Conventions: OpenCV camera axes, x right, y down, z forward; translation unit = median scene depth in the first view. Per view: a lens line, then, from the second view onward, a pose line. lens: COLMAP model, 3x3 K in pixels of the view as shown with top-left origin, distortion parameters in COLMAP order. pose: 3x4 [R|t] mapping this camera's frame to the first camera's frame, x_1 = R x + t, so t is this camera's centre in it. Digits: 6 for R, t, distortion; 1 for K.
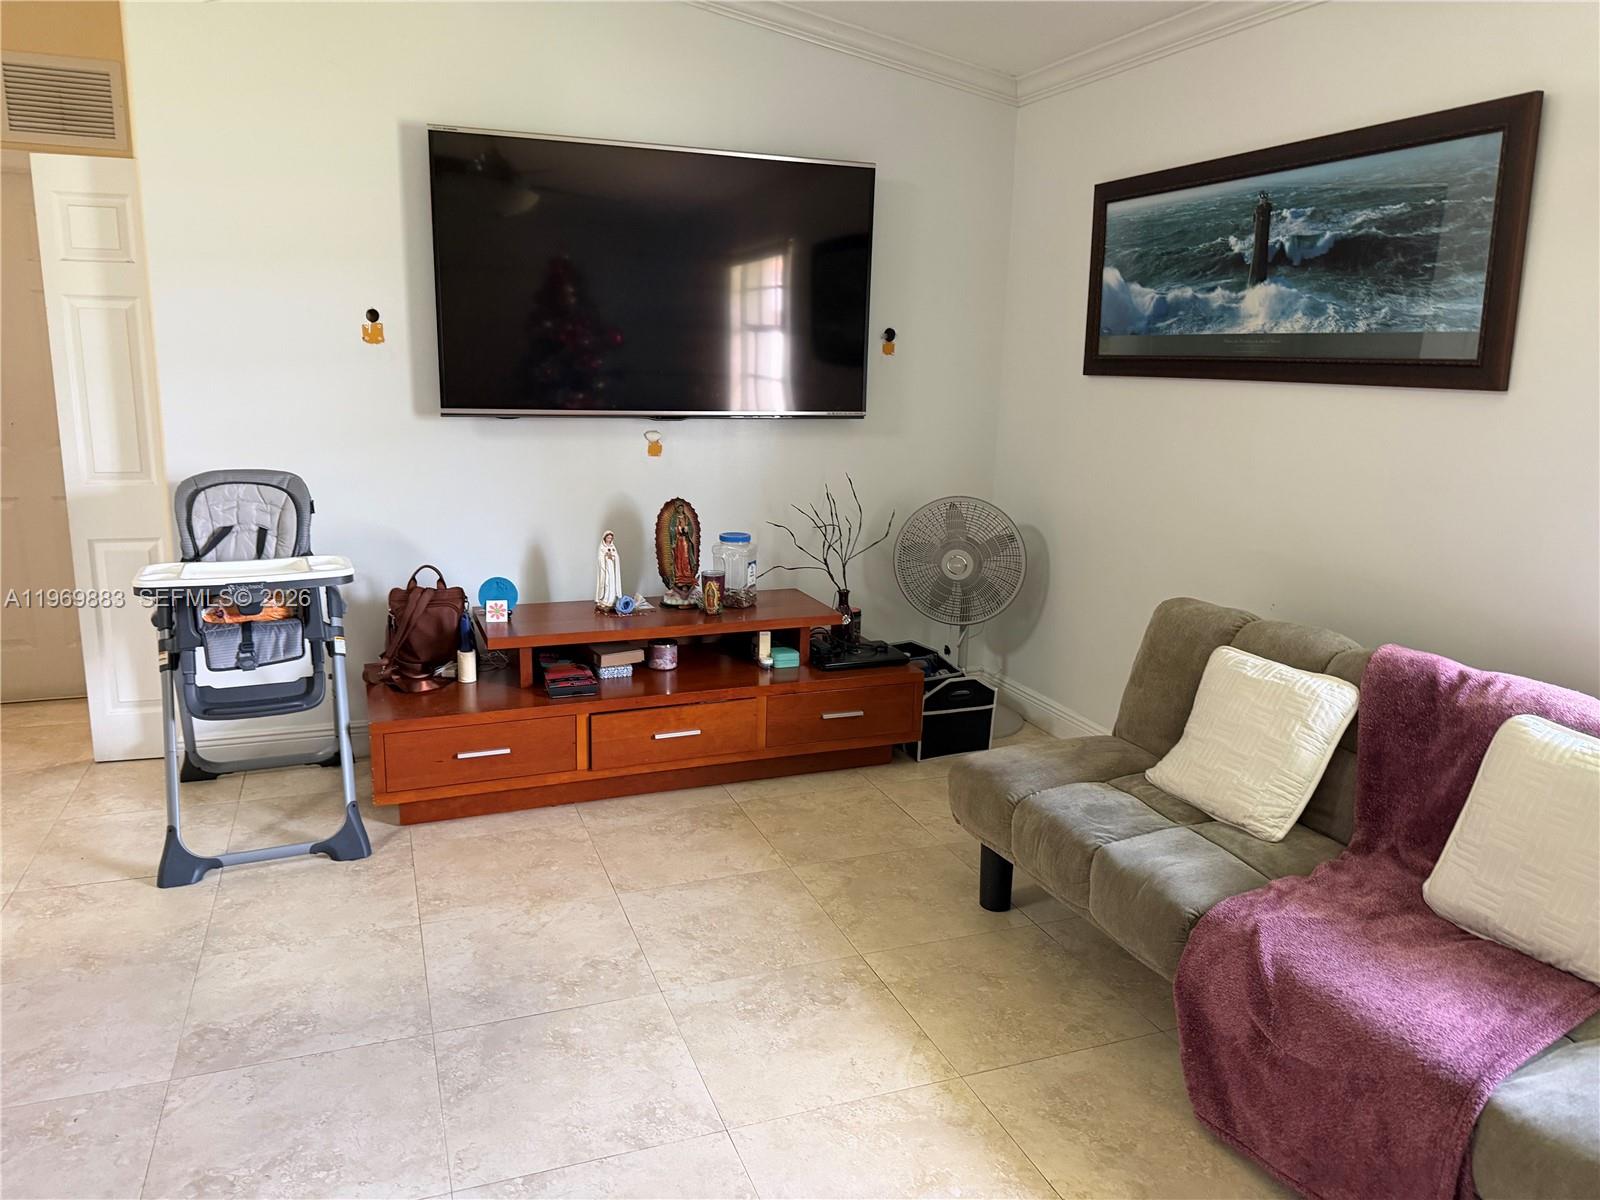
lens RADIAL K [[1138.7, 0, 800.0], [0, 1138.7, 600.0], [0, 0, 1]] dist [0.056398, -0.079991]
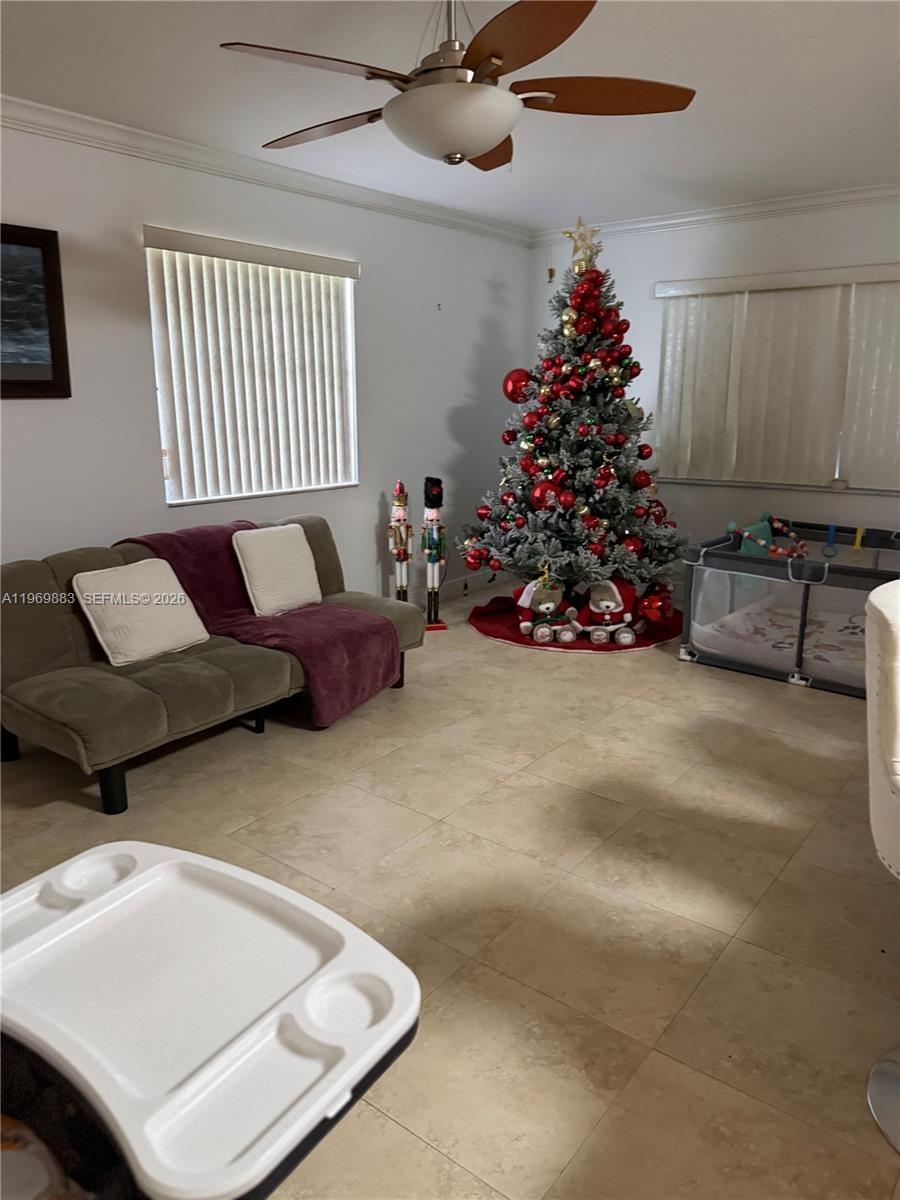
lens RADIAL K [[854.0, 0, 450.0], [0, 854.0, 600.0], [0, 0, 1]] dist [0.056398, -0.079991]
pose [[-0.519912, -0.221898, 0.824896, -0.894430], [0.177471, 0.916542, 0.358406, -0.267311], [-0.835581, 0.332735, -0.437141, 1.190747]]
